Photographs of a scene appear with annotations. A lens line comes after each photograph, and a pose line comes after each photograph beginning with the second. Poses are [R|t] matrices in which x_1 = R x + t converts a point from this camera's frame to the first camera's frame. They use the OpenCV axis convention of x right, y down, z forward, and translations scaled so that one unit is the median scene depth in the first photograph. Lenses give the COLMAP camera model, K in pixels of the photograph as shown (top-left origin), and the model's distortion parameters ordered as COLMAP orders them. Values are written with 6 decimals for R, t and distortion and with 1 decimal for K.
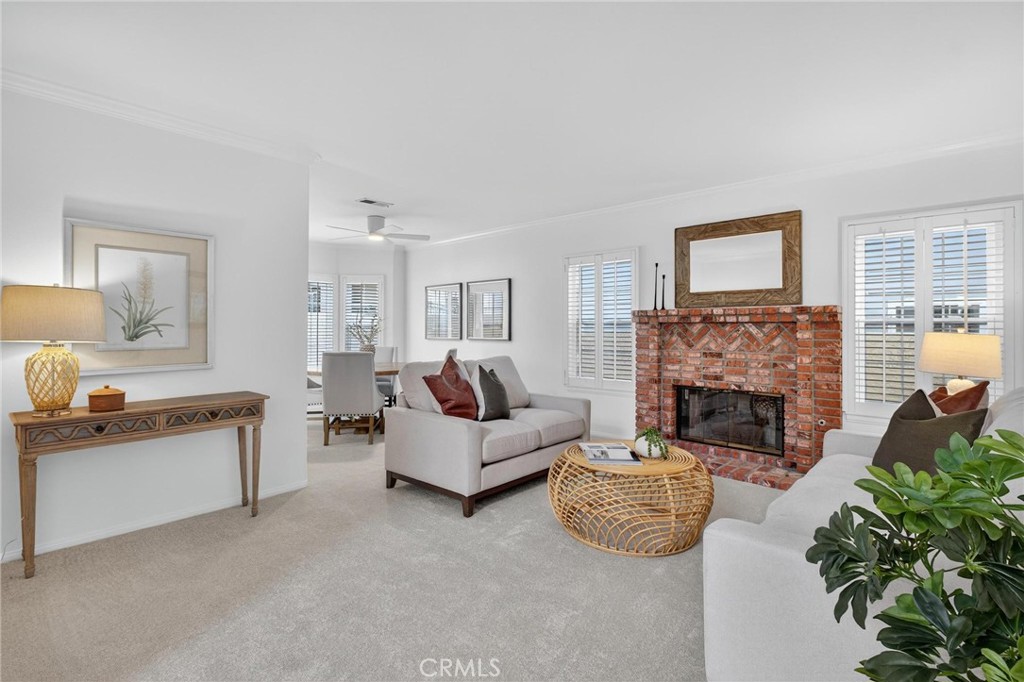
lens RADIAL K [[497.2, 0, 491.4], [0, 497.2, 320.8], [0, 0, 1]] dist [0.003433, 0.000384]
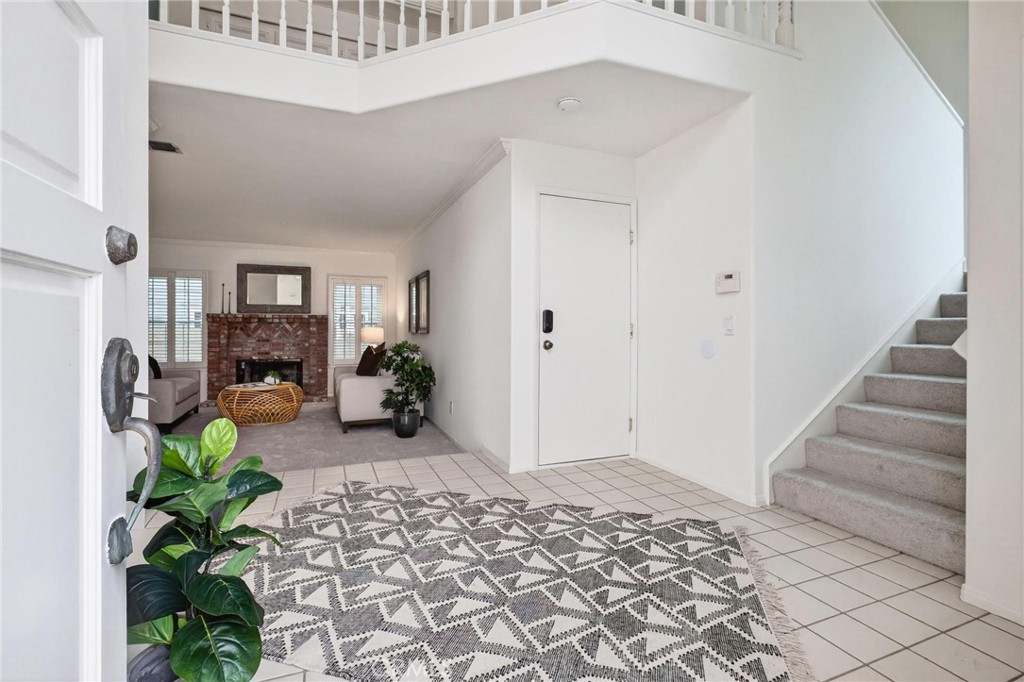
lens RADIAL K [[466.6, 0, 511.7], [0, 466.6, 328.6], [0, 0, 1]] dist [0.000906, 0.000145]
pose [[0.429583, 0.000484, 0.903027, -0.680120], [-0.015038, 0.999865, 0.006618, 0.002472], [-0.902902, -0.016422, 0.429533, -0.508391]]
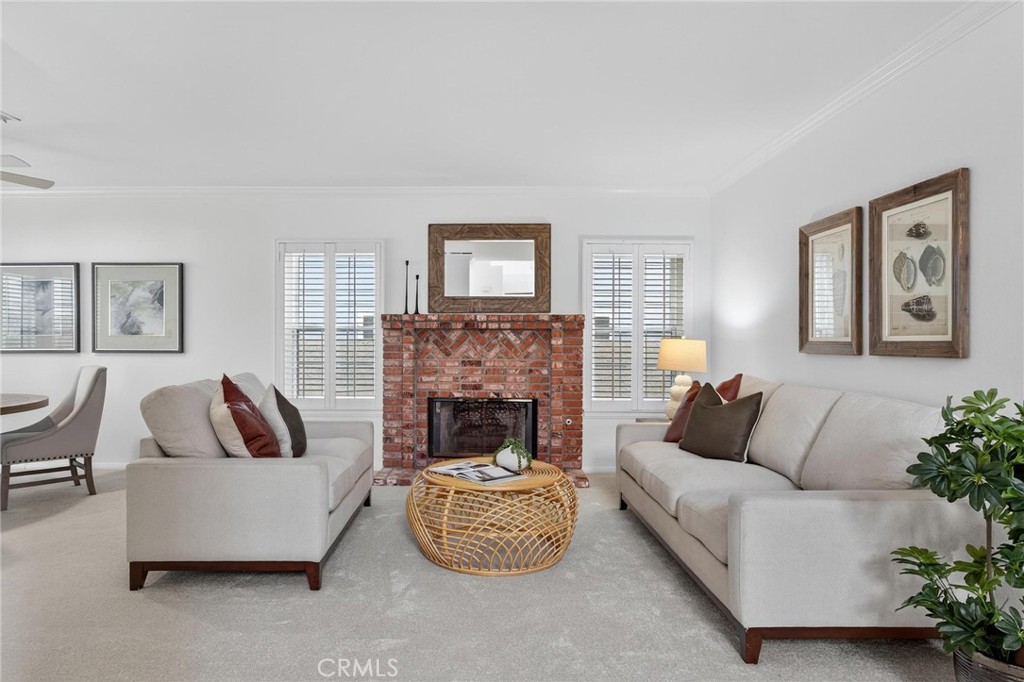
lens RADIAL K [[607.1, 0, 494.7], [0, 607.1, 340.8], [0, 0, 1]] dist [-0.003813, -0.000617]
pose [[0.735643, -0.001244, 0.677368, -0.314639], [-0.011401, 0.999834, 0.014218, 0.008894], [-0.677273, -0.018182, 0.735507, 0.119580]]
